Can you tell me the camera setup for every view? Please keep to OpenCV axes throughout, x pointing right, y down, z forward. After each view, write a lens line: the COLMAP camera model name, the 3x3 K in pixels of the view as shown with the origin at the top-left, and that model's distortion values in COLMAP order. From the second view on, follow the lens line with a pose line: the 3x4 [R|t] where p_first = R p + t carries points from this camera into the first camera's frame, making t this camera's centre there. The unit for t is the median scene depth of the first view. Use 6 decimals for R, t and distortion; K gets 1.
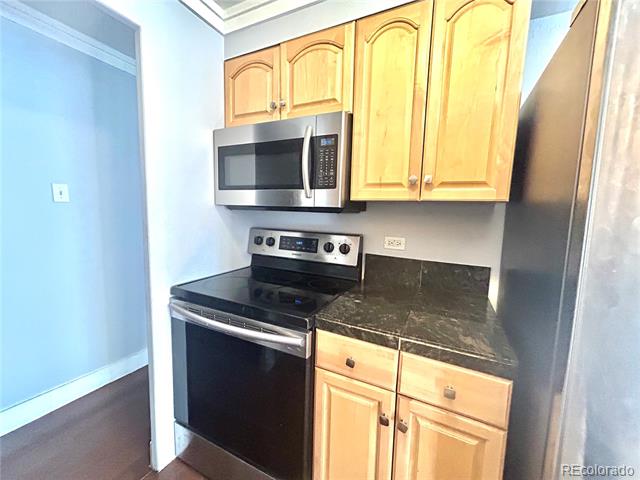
lens RADIAL K [[258.2, 0, 320.9], [0, 258.2, 239.0], [0, 0, 1]] dist [0.002640, 0.000177]
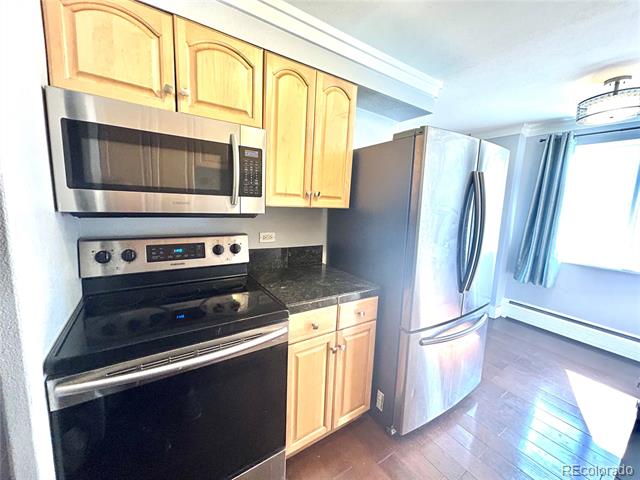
lens RADIAL K [[258.2, 0, 320.9], [0, 258.2, 239.0], [0, 0, 1]] dist [0.002640, 0.000177]
pose [[0.503572, -0.131800, 0.853841, -0.800437], [0.066083, 0.991276, 0.114040, -0.124971], [-0.861422, -0.001003, 0.507889, 0.196209]]
